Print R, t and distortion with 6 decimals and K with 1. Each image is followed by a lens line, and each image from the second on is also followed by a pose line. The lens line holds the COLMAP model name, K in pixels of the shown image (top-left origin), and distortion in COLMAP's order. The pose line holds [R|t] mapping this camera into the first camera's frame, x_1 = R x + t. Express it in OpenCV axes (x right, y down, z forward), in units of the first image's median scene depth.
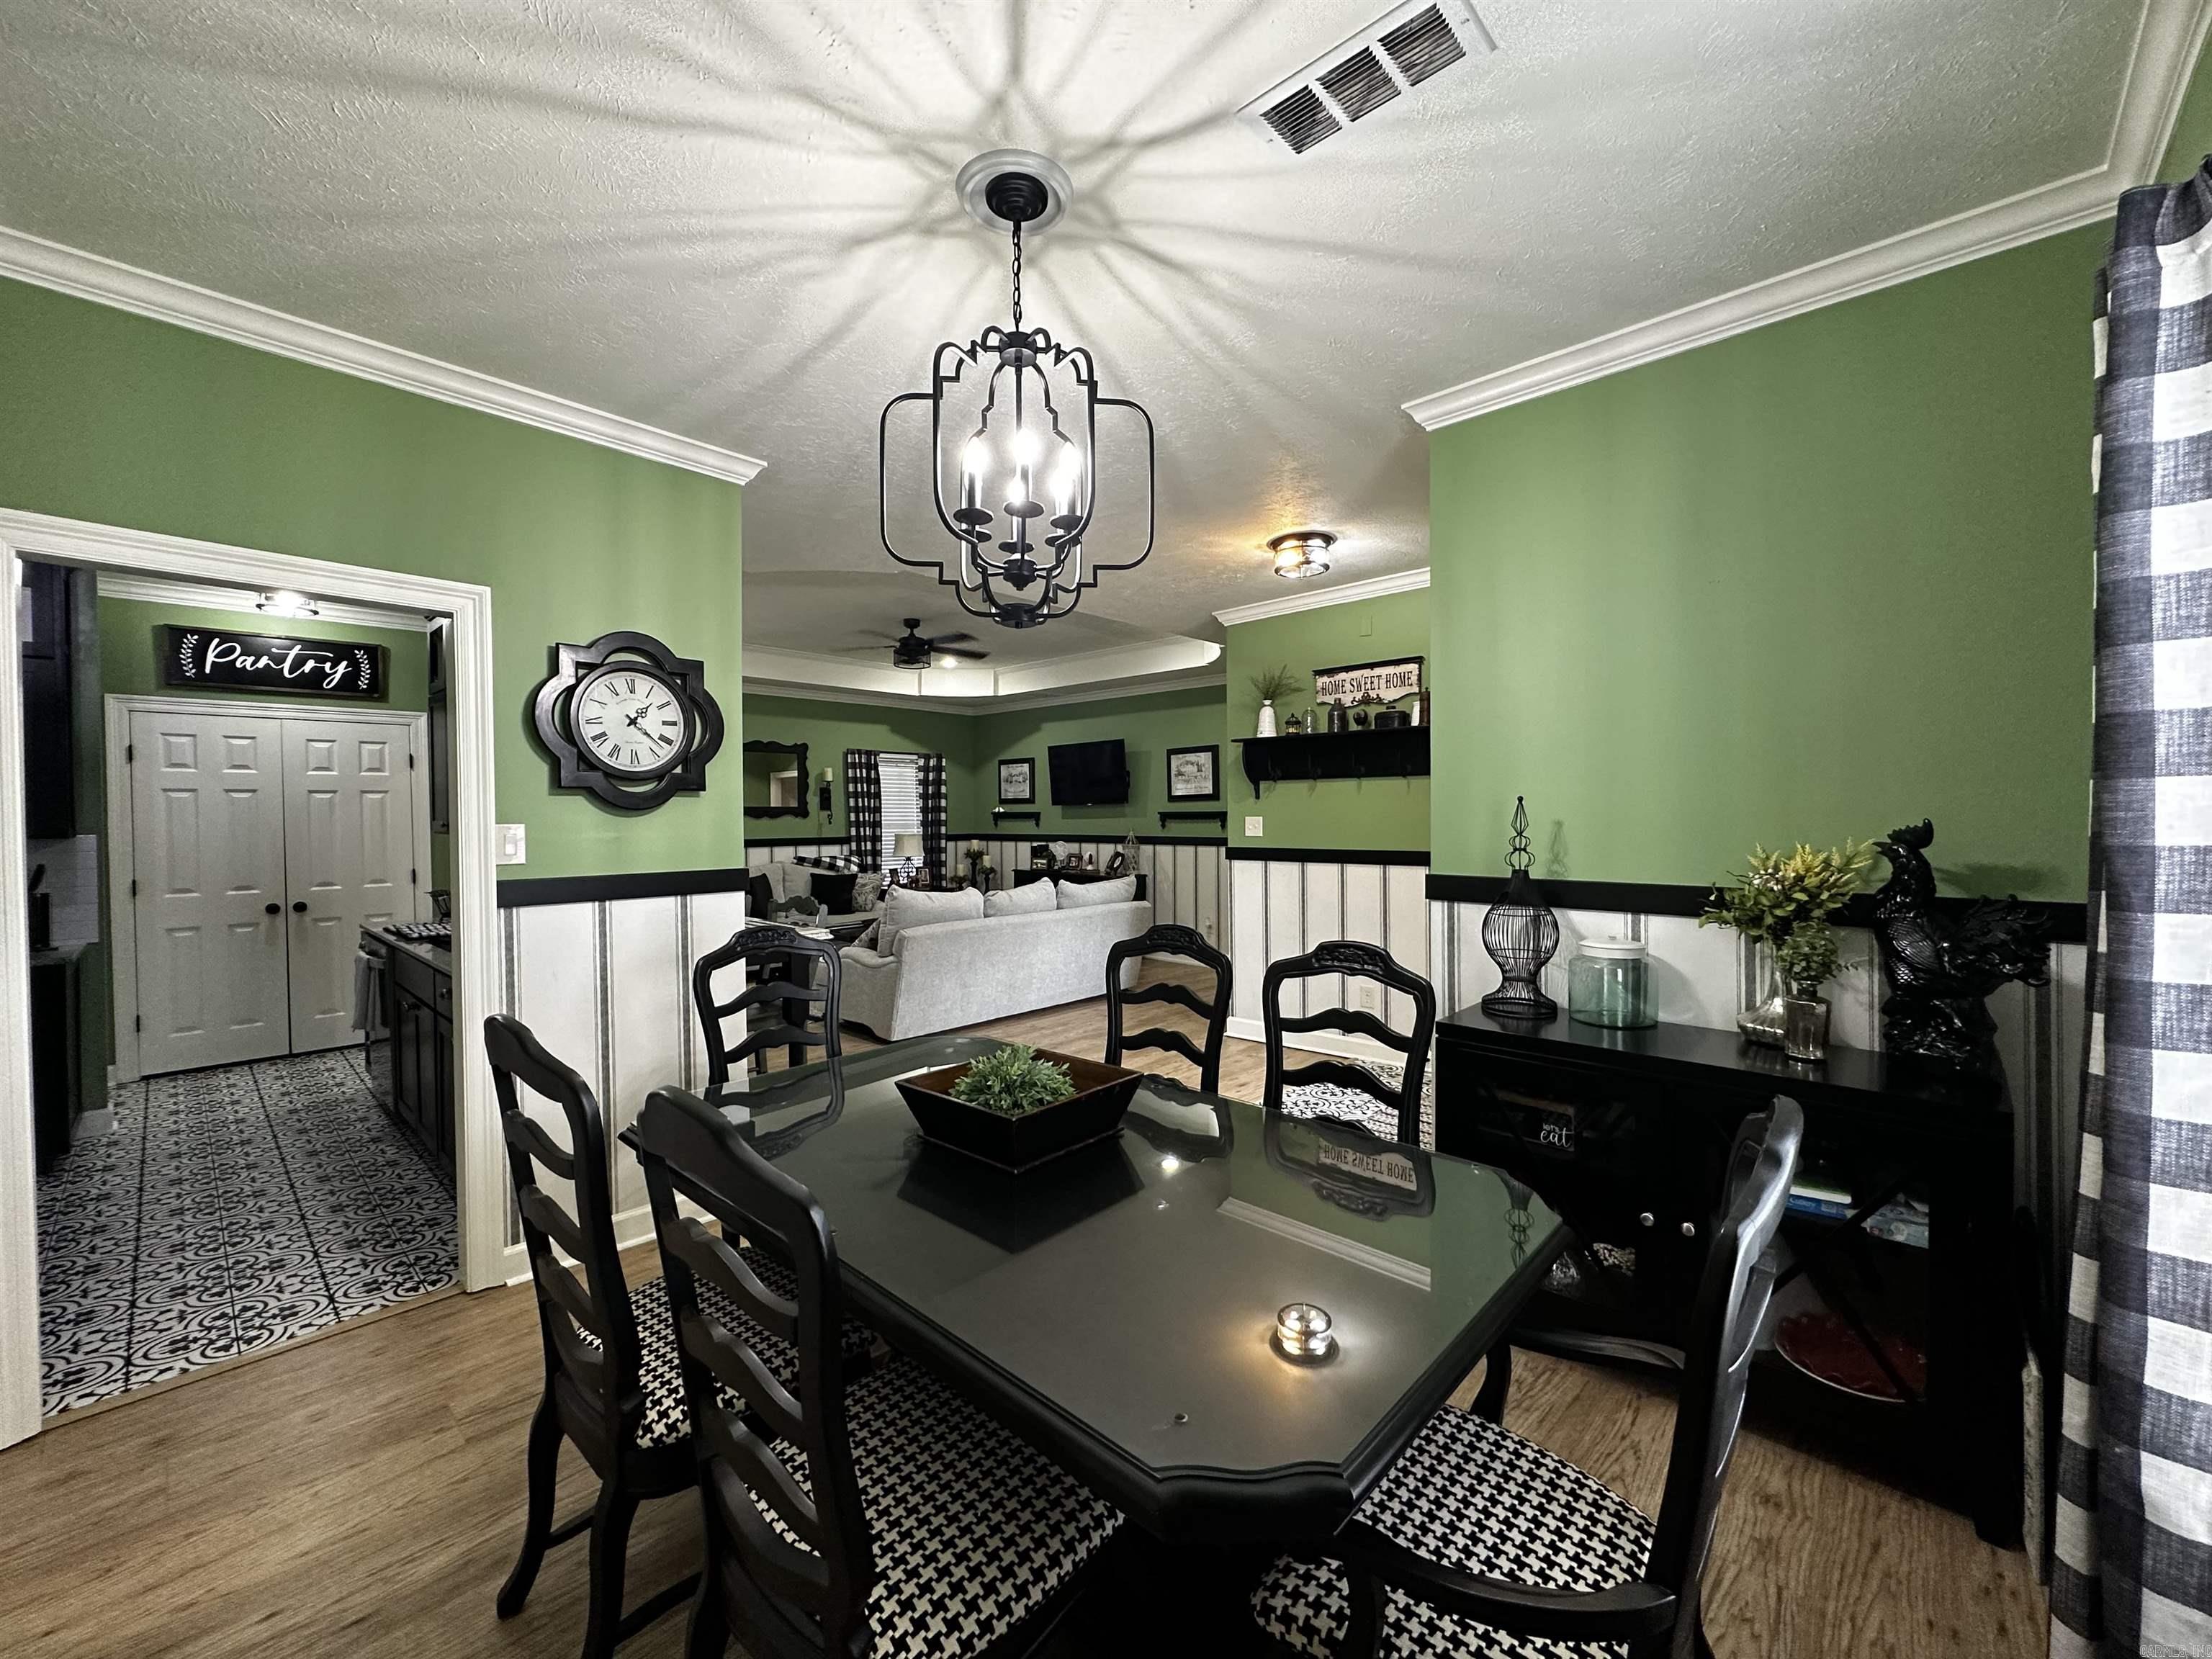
lens RADIAL K [[873.5, 0, 1106.0], [0, 873.5, 829.5], [0, 0, 1]] dist [0.001497, 0.000122]
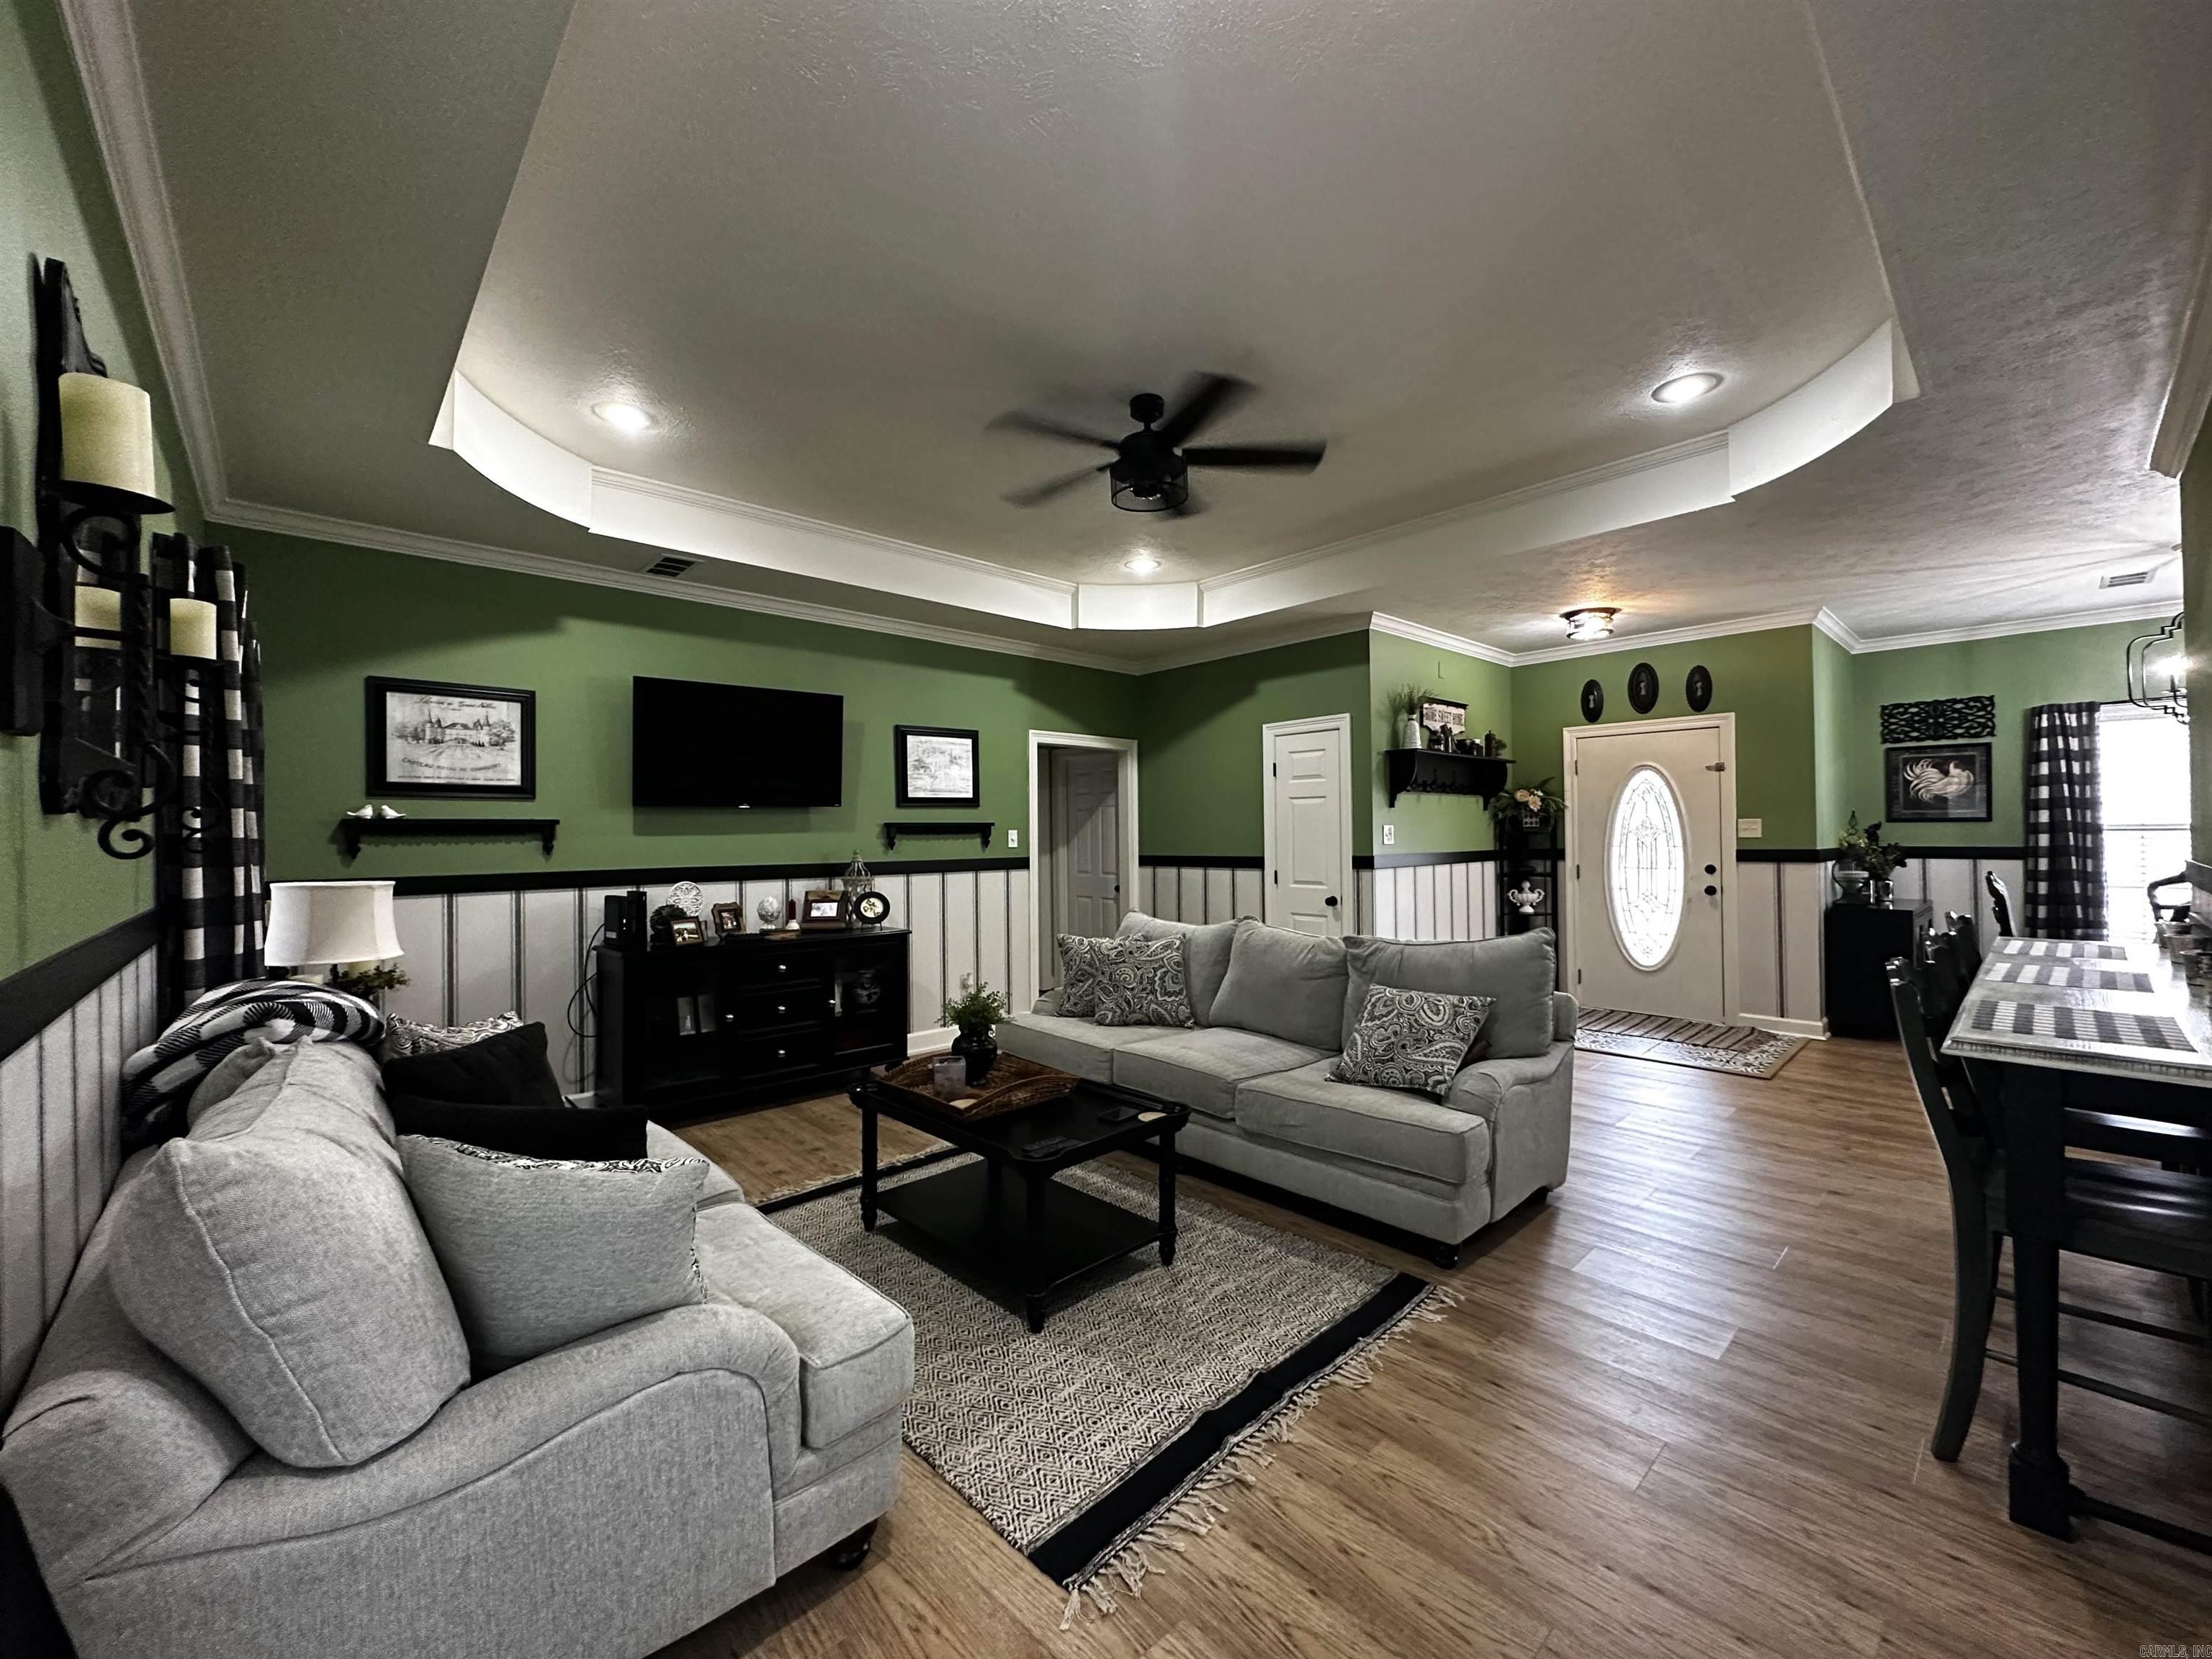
lens RADIAL K [[879.0, 0, 1104.6], [0, 879.0, 826.9], [0, 0, 1]] dist [-0.003324, 0.000266]
pose [[0.074817, 0.013670, 0.997104, -0.545342], [0.025977, 0.999540, -0.015653, -0.003137], [-0.996859, 0.027072, 0.074428, 0.782312]]
